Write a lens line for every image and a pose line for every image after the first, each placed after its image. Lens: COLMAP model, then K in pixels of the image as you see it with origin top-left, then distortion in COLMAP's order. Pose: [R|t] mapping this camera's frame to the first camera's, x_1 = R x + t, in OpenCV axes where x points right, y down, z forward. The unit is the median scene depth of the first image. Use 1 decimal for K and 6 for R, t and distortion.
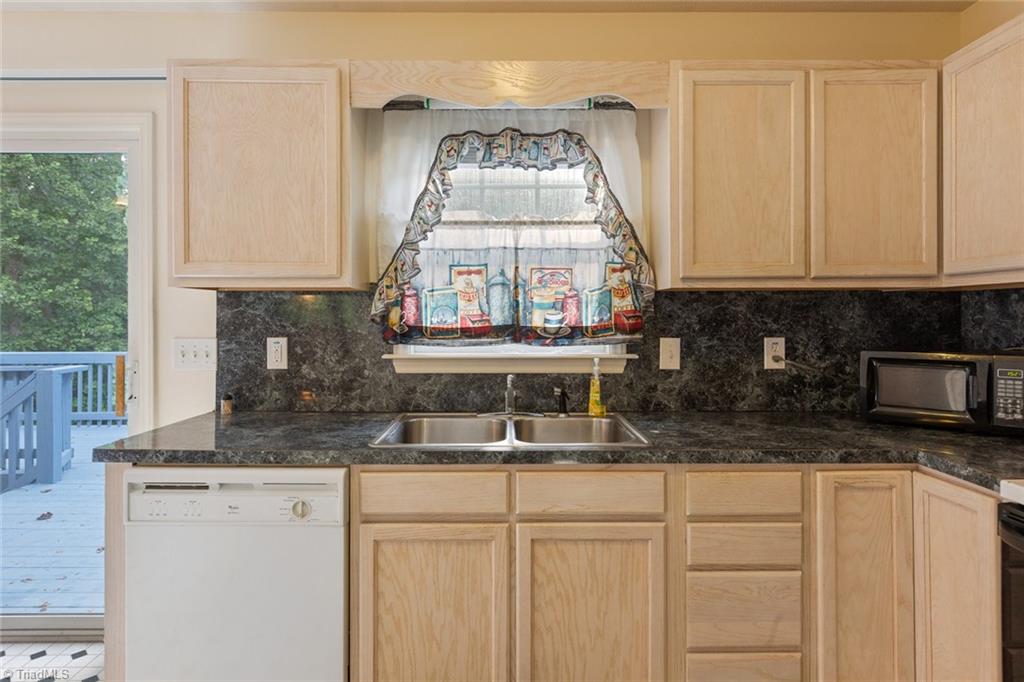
lens RADIAL K [[568.0, 0, 507.2], [0, 568.0, 317.4], [0, 0, 1]] dist [-0.001288, -0.001031]
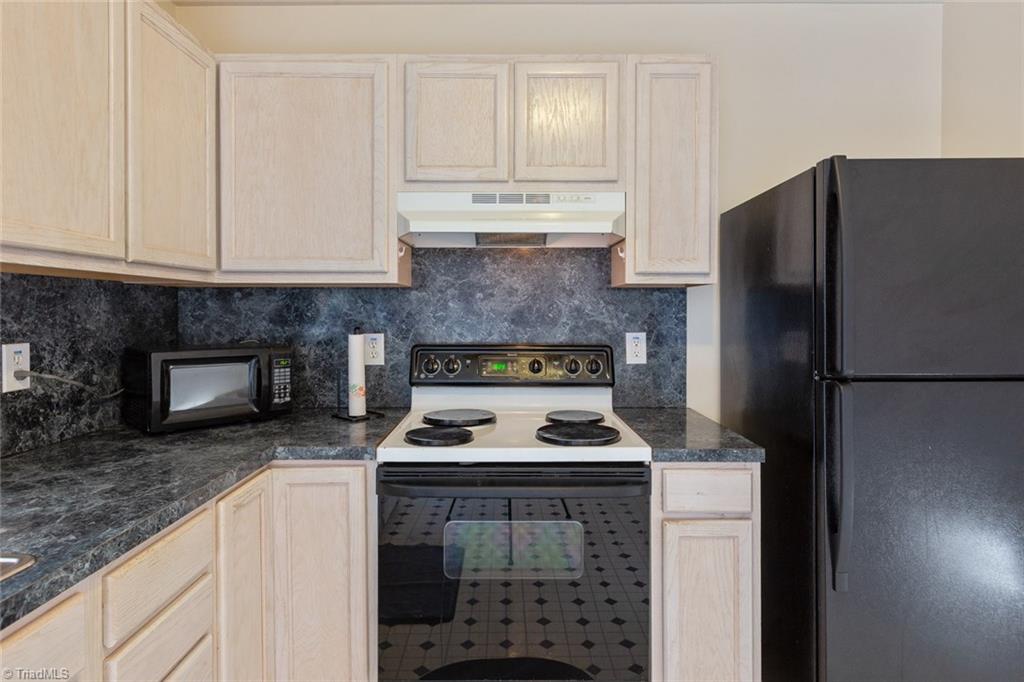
lens RADIAL K [[568.0, 0, 507.2], [0, 568.0, 317.4], [0, 0, 1]] dist [-0.001288, -0.001031]
pose [[0.007785, -0.006694, 0.999947, -0.191708], [0.001863, 0.999976, 0.006680, 0.001359], [-0.999968, 0.001811, 0.007797, 0.418500]]
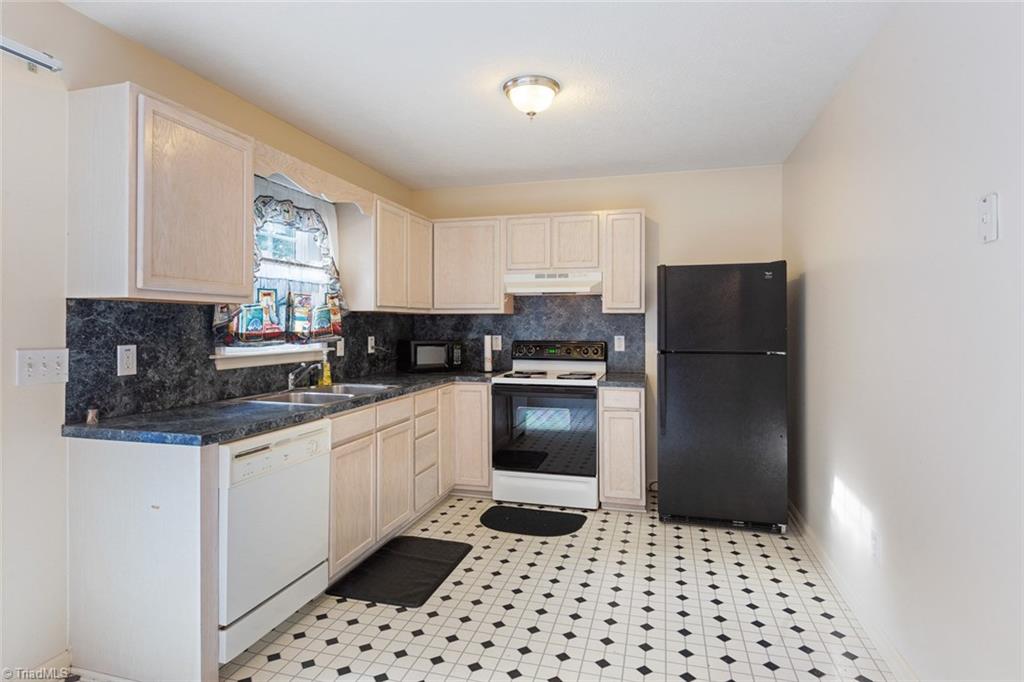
lens RADIAL K [[545.7, 0, 511.4], [0, 545.7, 325.0], [0, 0, 1]] dist [-0.001060, -0.000341]
pose [[0.272717, 0.001952, 0.962092, -1.185903], [0.000518, 0.999998, -0.002175, 0.000491], [-0.962094, 0.001091, 0.272716, 0.037529]]
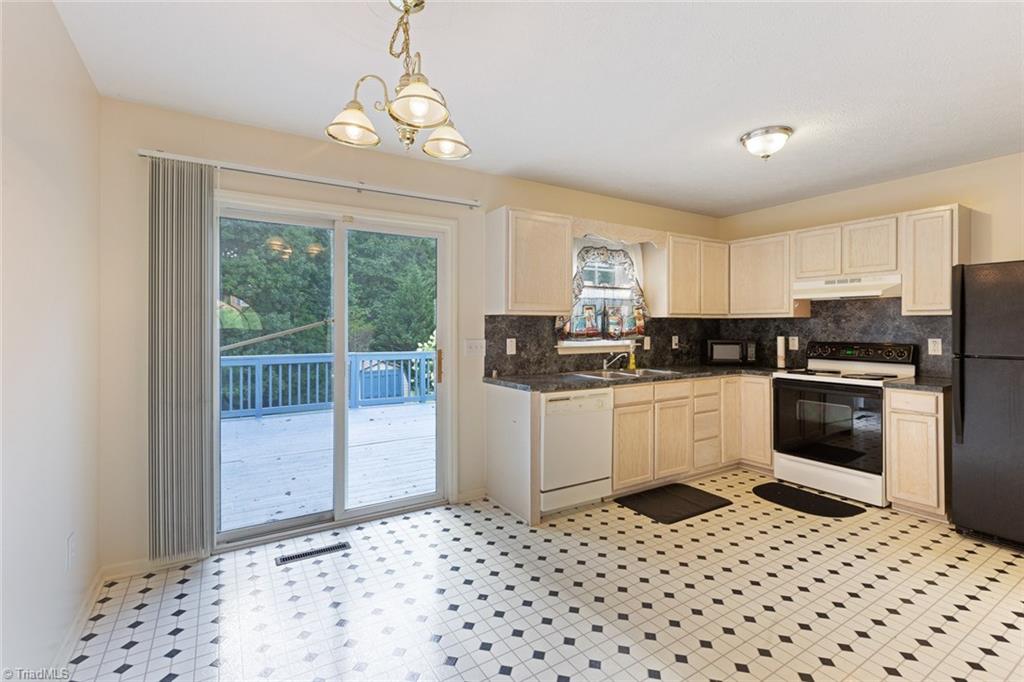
lens RADIAL K [[464.7, 0, 508.7], [0, 464.7, 327.9], [0, 0, 1]] dist [0.002161, -0.000067]
pose [[0.852448, -0.001165, 0.522810, -1.275876], [0.000507, 0.999999, 0.001402, -0.004780], [-0.522811, -0.000930, 0.852448, -0.400125]]
